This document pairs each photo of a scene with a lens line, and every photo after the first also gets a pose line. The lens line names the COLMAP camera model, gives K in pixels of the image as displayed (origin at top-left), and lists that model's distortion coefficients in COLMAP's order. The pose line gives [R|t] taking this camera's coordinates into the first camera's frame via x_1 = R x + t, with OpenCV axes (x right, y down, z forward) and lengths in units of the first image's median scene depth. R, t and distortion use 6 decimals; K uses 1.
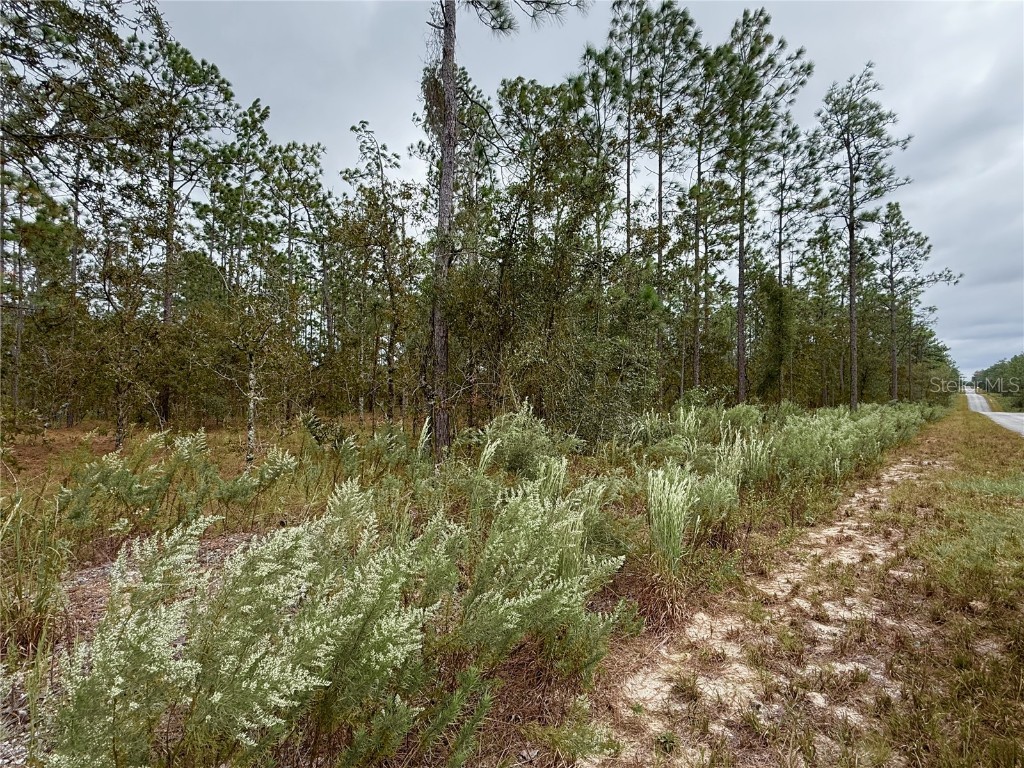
lens RADIAL K [[459.8, 0, 512.3], [0, 459.8, 378.7], [0, 0, 1]] dist [-0.001281, 0.000751]
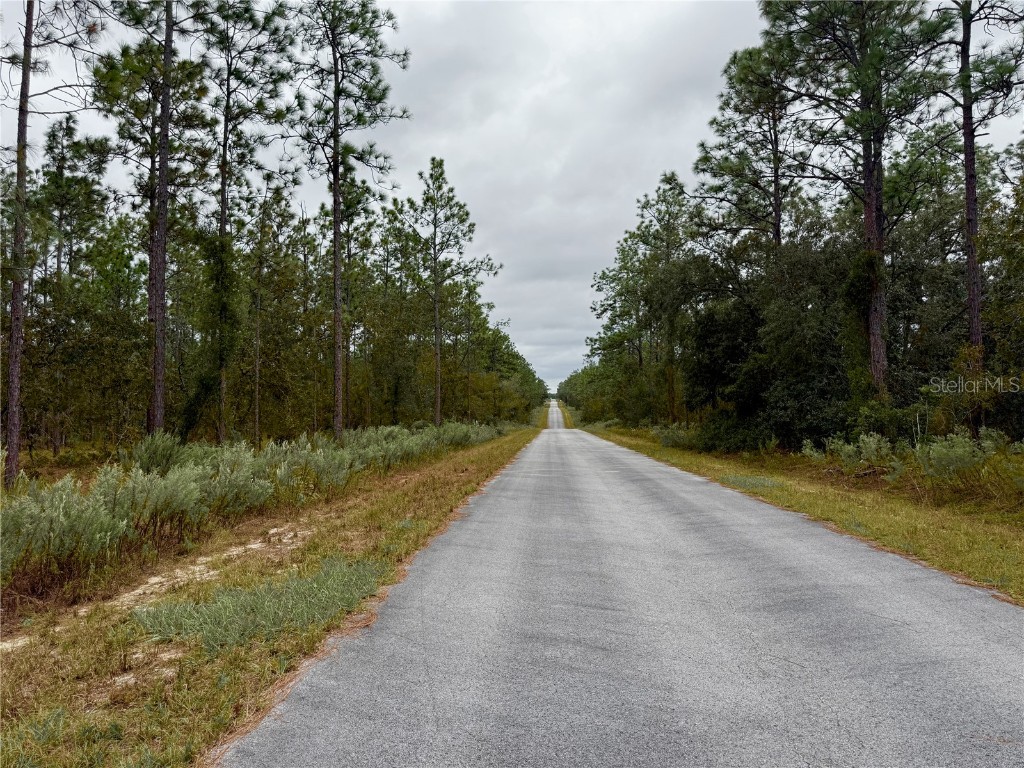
lens RADIAL K [[702.1, 0, 511.0], [0, 702.1, 386.7], [0, 0, 1]] dist [0.005518, -0.041957]
pose [[0.756457, 0.020428, 0.653724, 0.442369], [-0.024298, 0.999700, -0.003123, -0.020277], [-0.653592, -0.013521, 0.756726, 0.114055]]
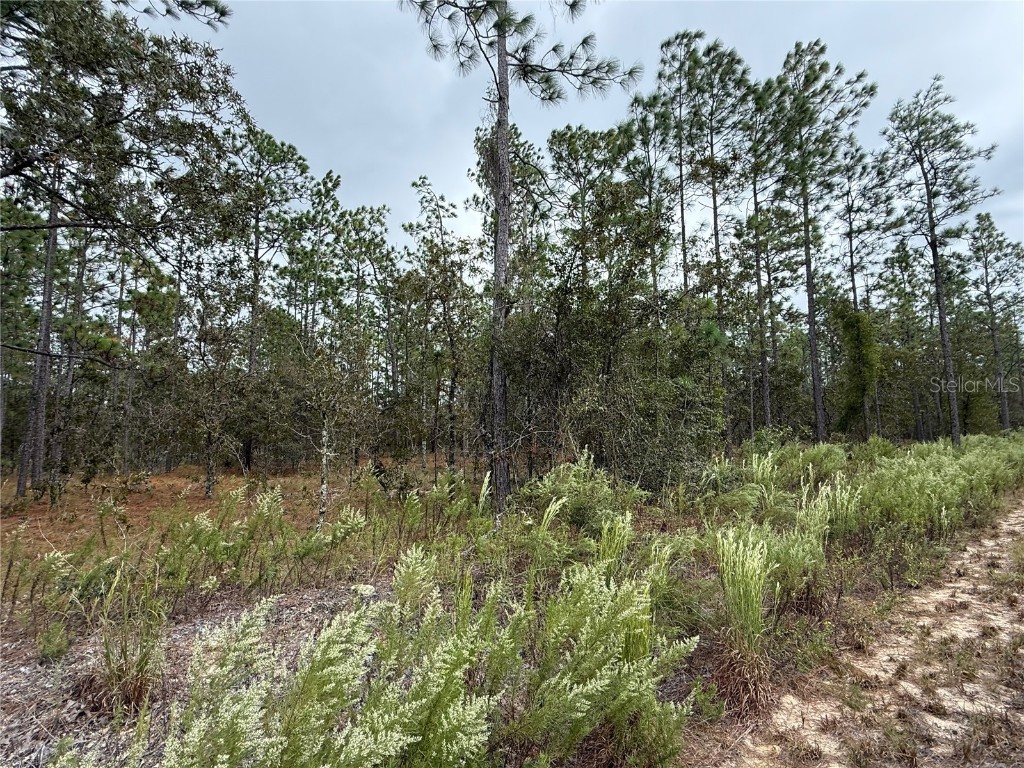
lens RADIAL K [[459.8, 0, 512.9], [0, 459.8, 377.9], [0, 0, 1]] dist [-0.001281, 0.000751]
pose [[0.991950, -0.033026, -0.122250, 0.000027], [0.023753, 0.996782, -0.076554, -0.018489], [0.124385, 0.073034, 0.989542, -0.004089]]
